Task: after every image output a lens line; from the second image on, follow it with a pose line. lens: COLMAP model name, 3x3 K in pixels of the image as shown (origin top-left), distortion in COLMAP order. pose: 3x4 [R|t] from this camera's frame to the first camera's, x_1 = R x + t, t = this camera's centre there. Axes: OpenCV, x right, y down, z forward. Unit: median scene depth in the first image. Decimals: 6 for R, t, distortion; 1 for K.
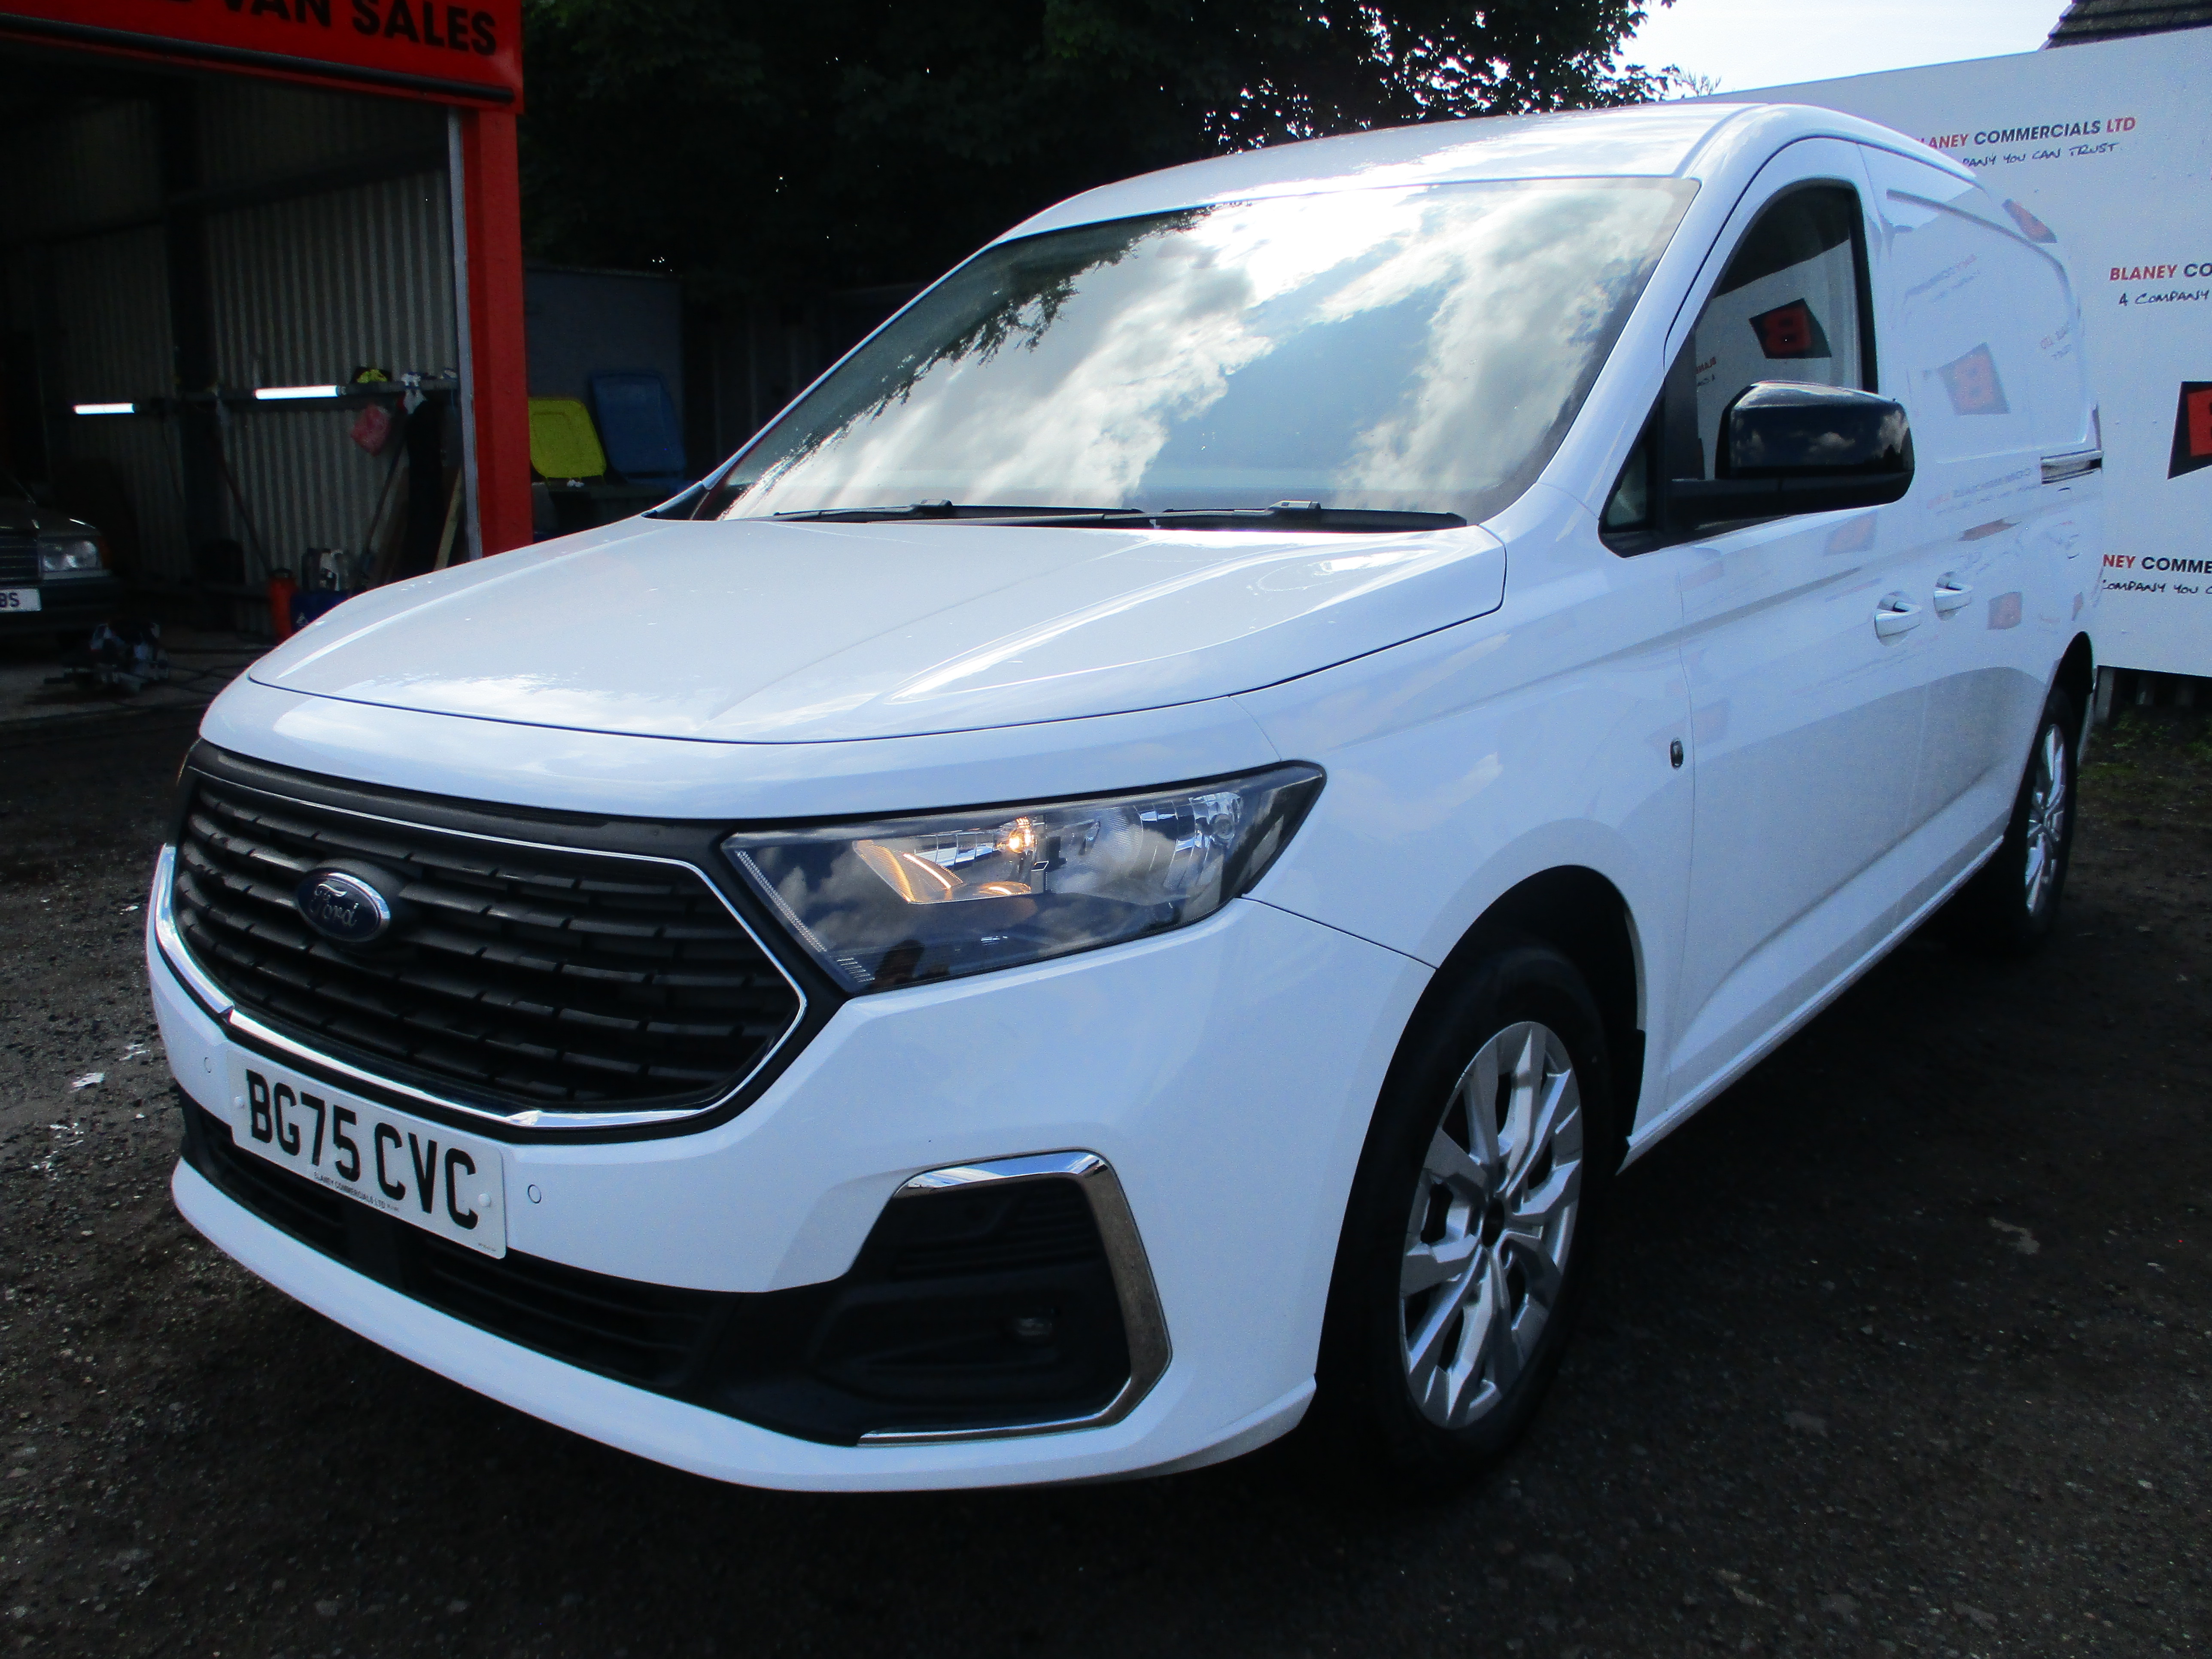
lens RADIAL K [[1857.7, 0, 1091.1], [0, 1857.7, 834.6], [0, 0, 1]] dist [-0.046837, 0.001154]
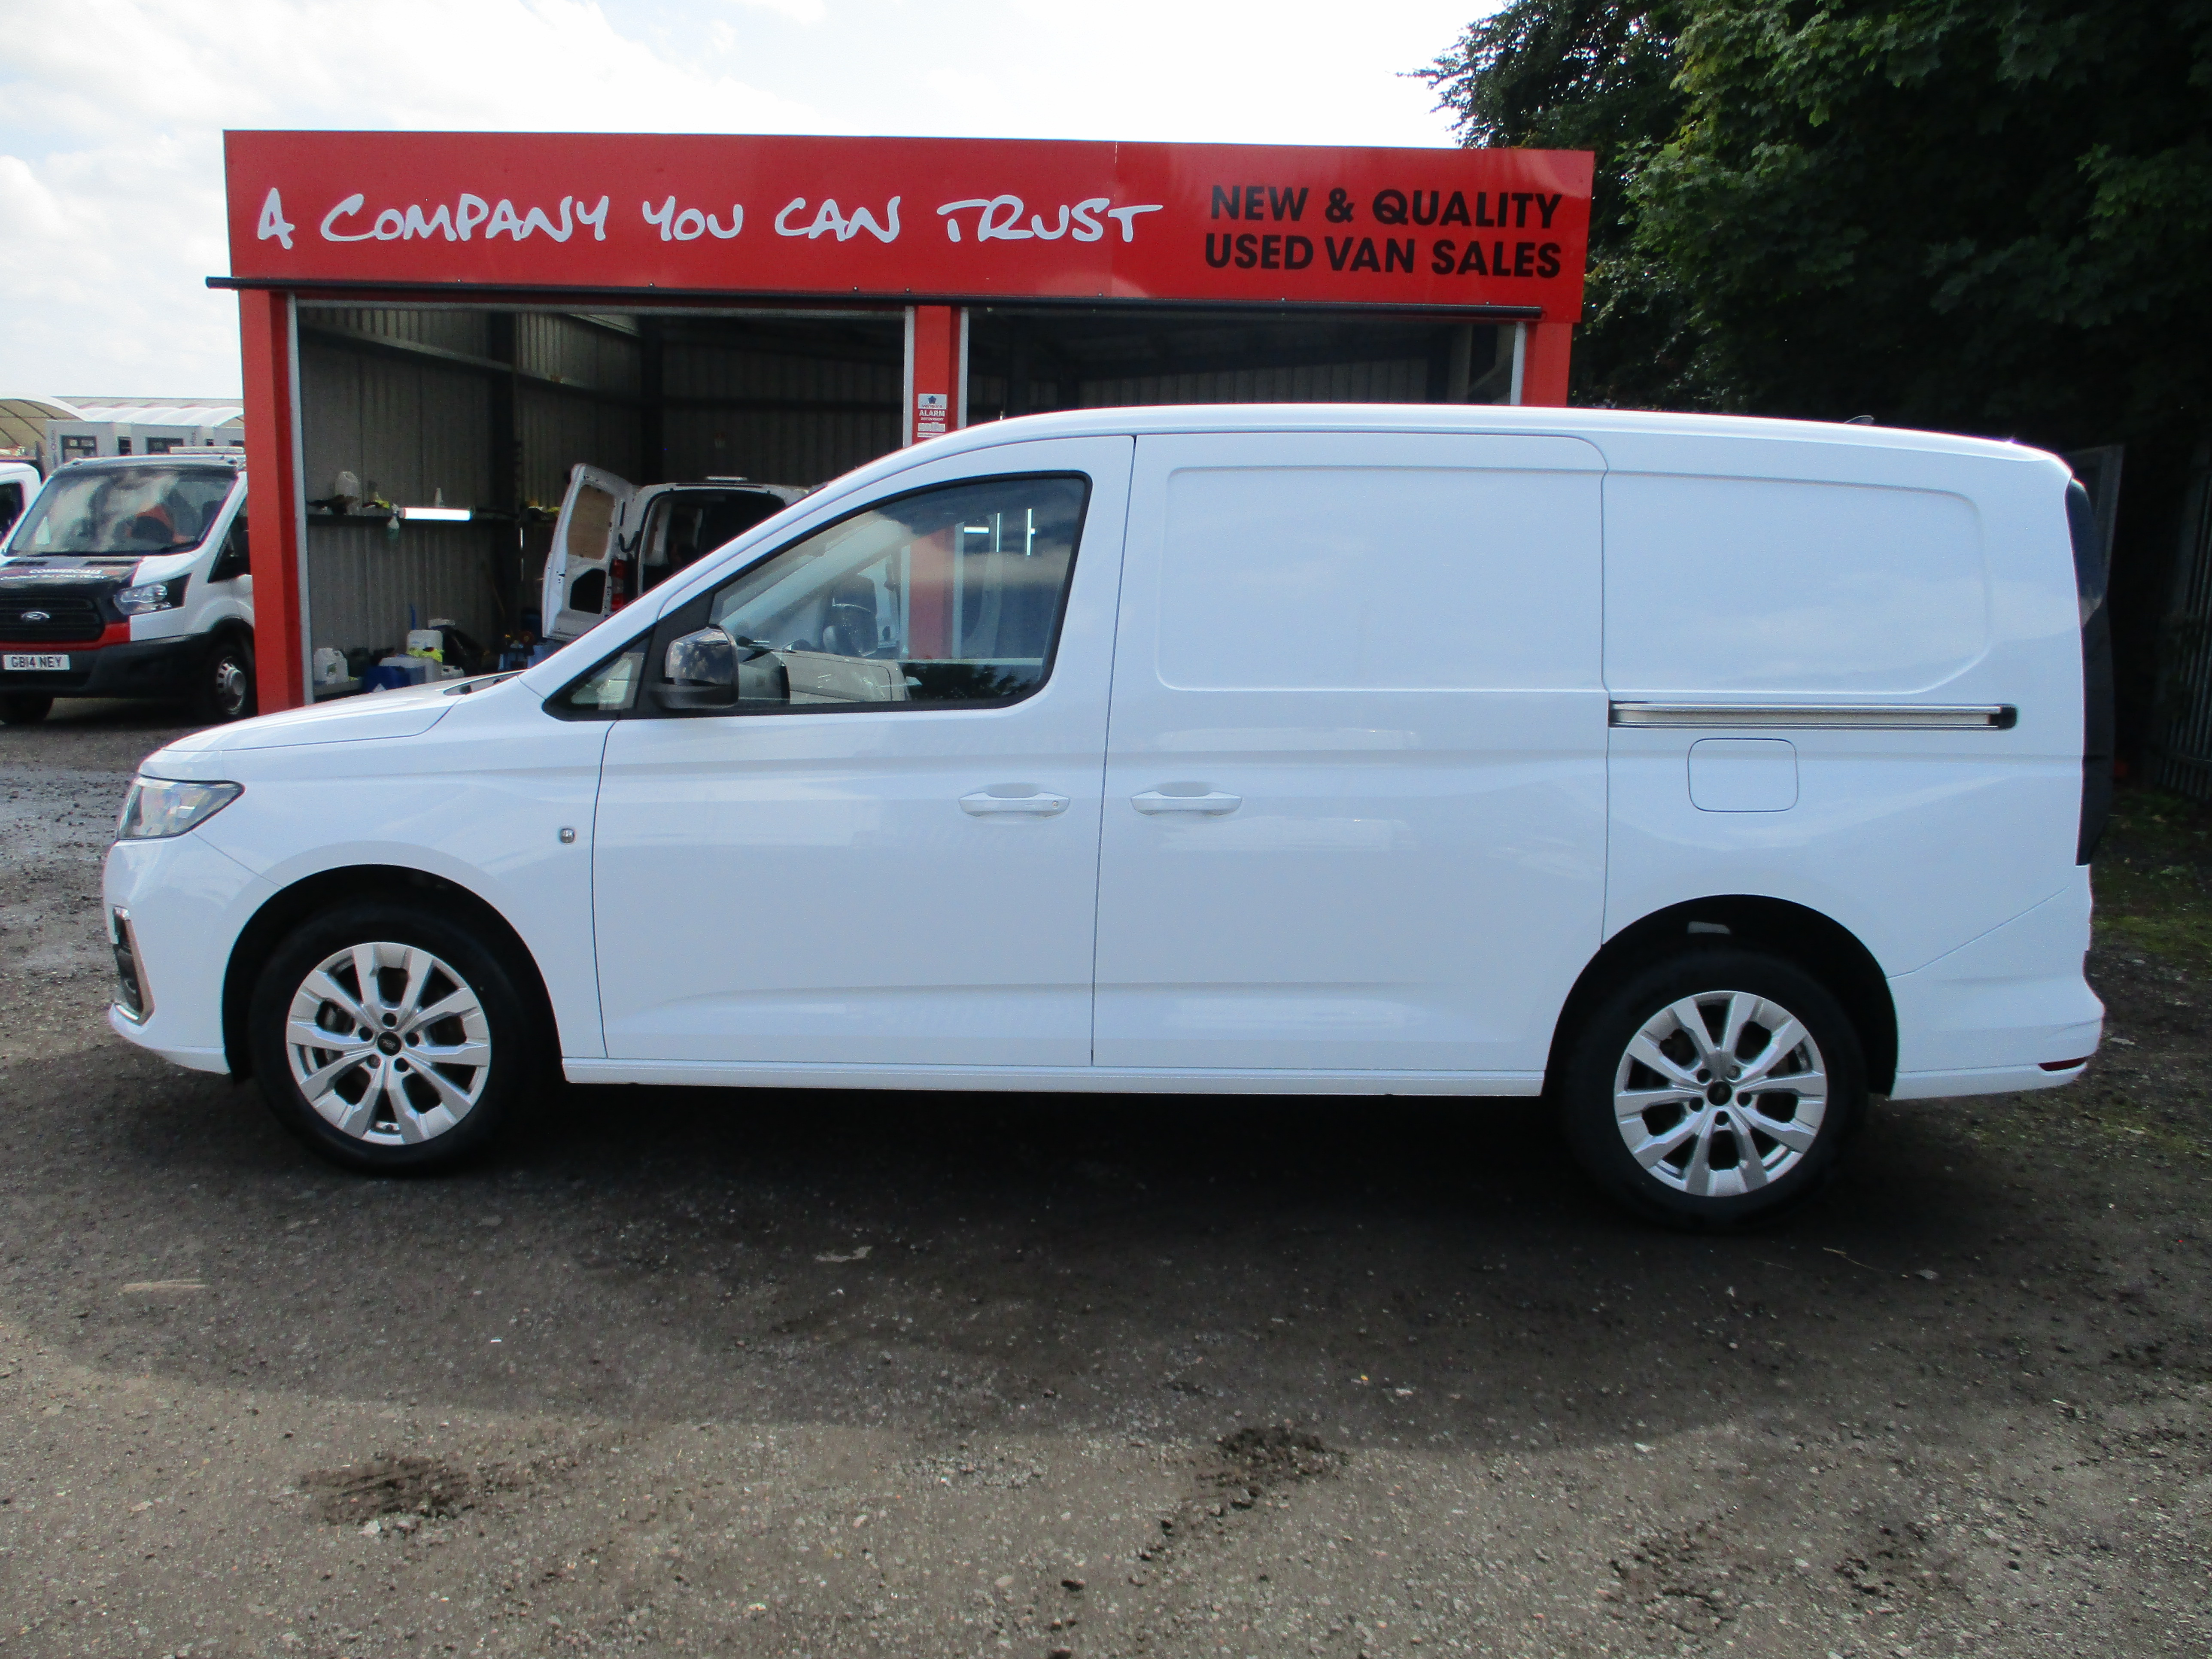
lens RADIAL K [[1857.7, 0, 1091.1], [0, 1857.7, 834.6], [0, 0, 1]] dist [-0.046837, 0.001154]
pose [[0.587326, 0.139493, -0.797239, 1.807121], [-0.190029, 0.981267, 0.031698, -0.176198], [0.786725, 0.132881, 0.602831, 0.306122]]
